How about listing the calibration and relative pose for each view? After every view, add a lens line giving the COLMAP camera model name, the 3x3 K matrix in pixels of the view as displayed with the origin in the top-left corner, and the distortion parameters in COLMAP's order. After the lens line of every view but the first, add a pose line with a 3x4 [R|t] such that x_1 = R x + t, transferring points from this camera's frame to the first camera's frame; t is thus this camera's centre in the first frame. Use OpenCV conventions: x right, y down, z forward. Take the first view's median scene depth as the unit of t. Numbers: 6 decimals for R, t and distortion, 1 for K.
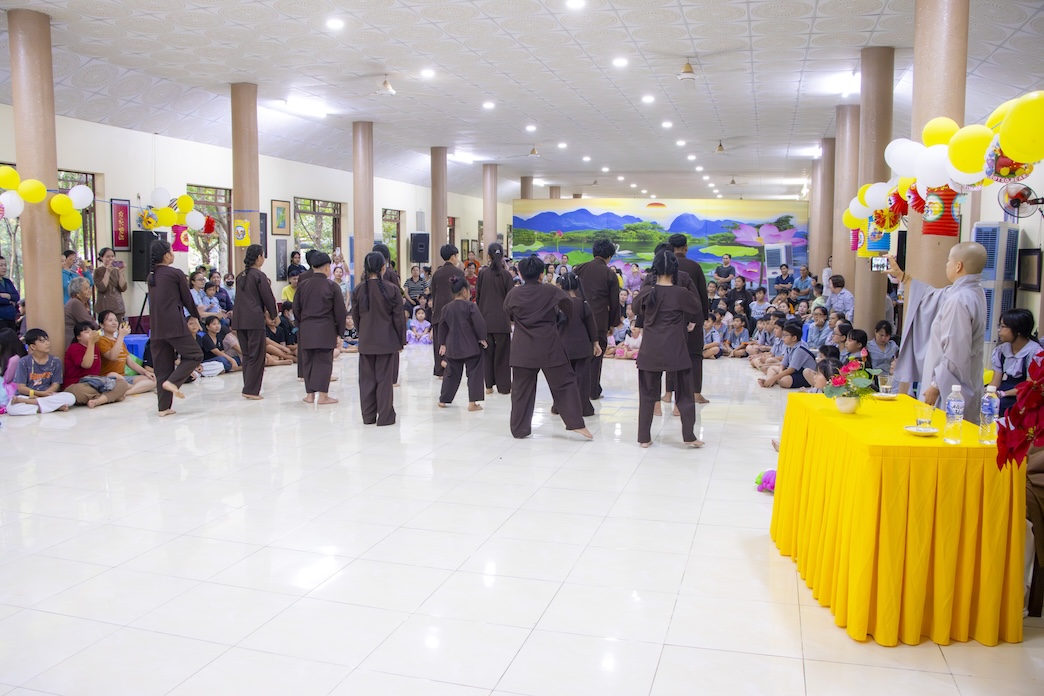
lens RADIAL K [[880.3, 0, 529.0], [0, 880.3, 354.6], [0, 0, 1]] dist [-0.160717, 0.113668]
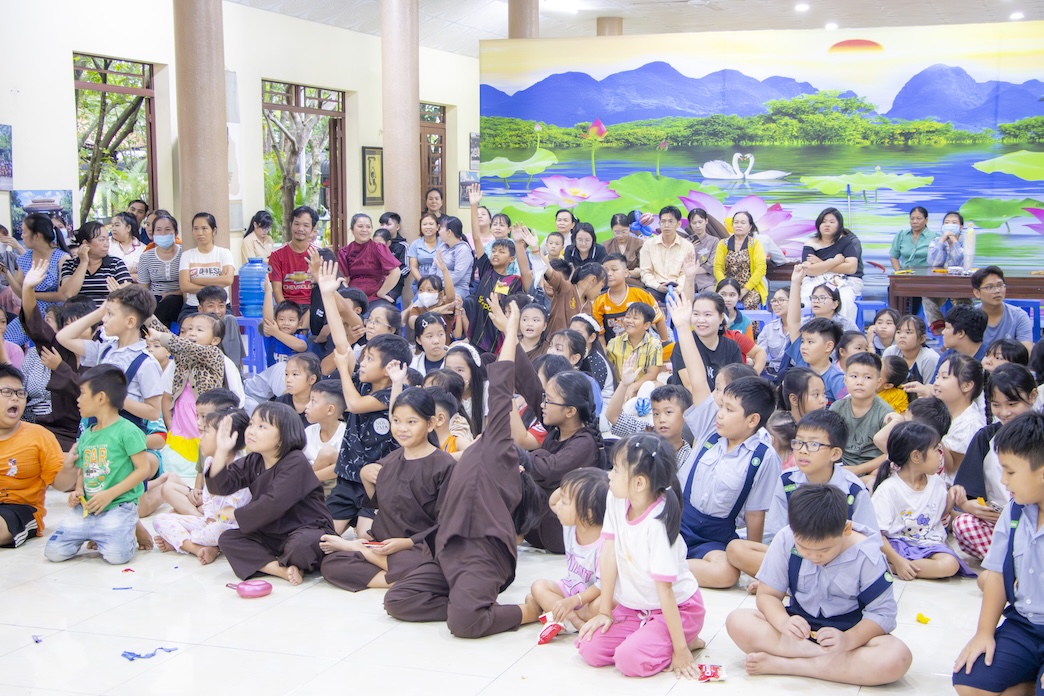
lens RADIAL K [[1608.4, 0, 527.1], [0, 1608.4, 345.6], [0, 0, 1]] dist [0.158000, 0.000000]
pose [[0.996673, 0.003381, -0.081436, 0.111804], [-0.005126, 0.999761, -0.021237, -0.050008], [0.081345, 0.021584, 0.996452, 0.533194]]
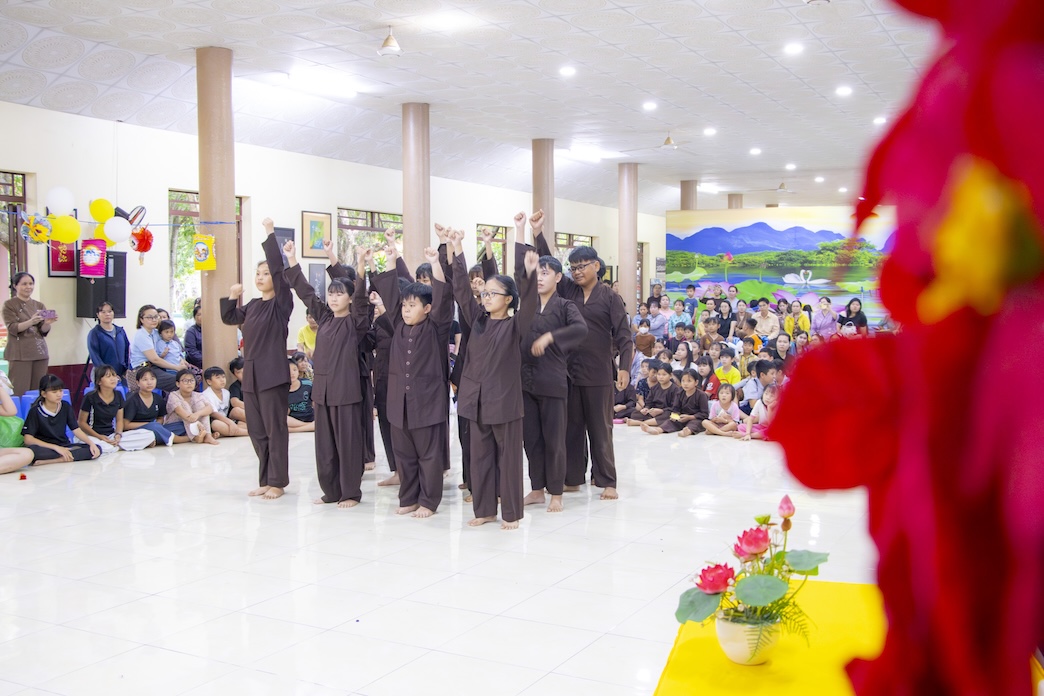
lens RADIAL K [[1079.9, 0, 527.8], [0, 1079.9, 351.1], [0, 0, 1]] dist [-0.041135, 0.000000]
pose [[0.976060, 0.008228, -0.217346, 0.122025], [-0.020436, 0.998333, -0.053980, -0.013383], [0.216539, 0.057130, 0.974601, 0.166385]]
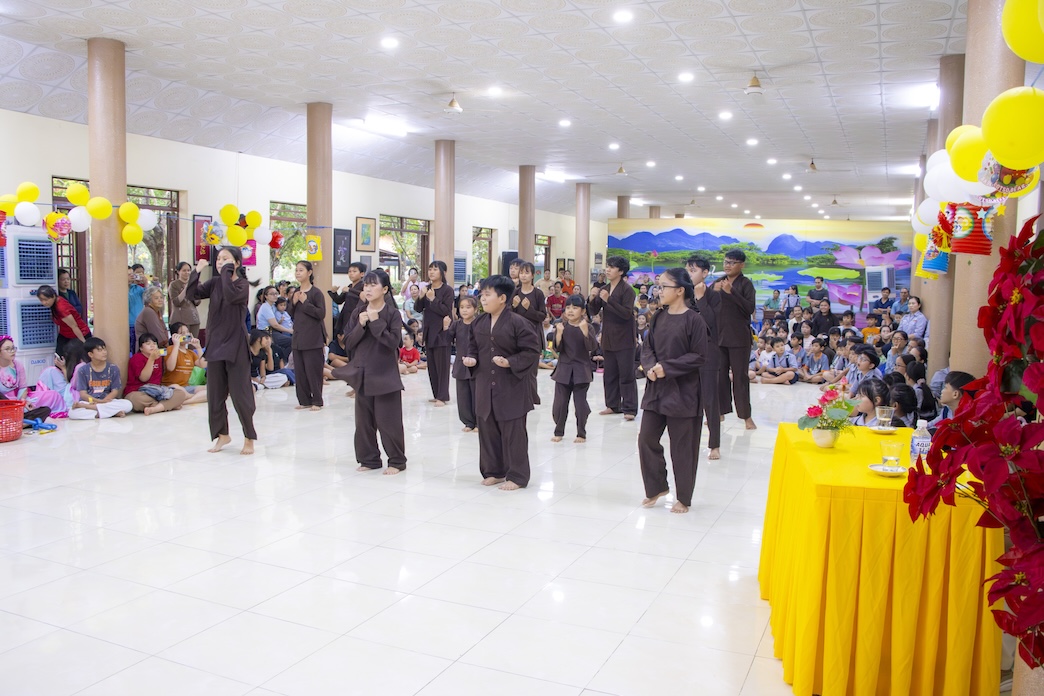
lens RADIAL K [[880.3, 0, 529.1], [0, 880.3, 352.9], [0, 0, 1]] dist [-0.160717, 0.113668]
pose [[0.990294, 0.021969, -0.137243, 0.059250], [-0.025364, 0.999413, -0.023039, -0.000784], [0.136657, 0.026296, 0.990269, 0.017926]]
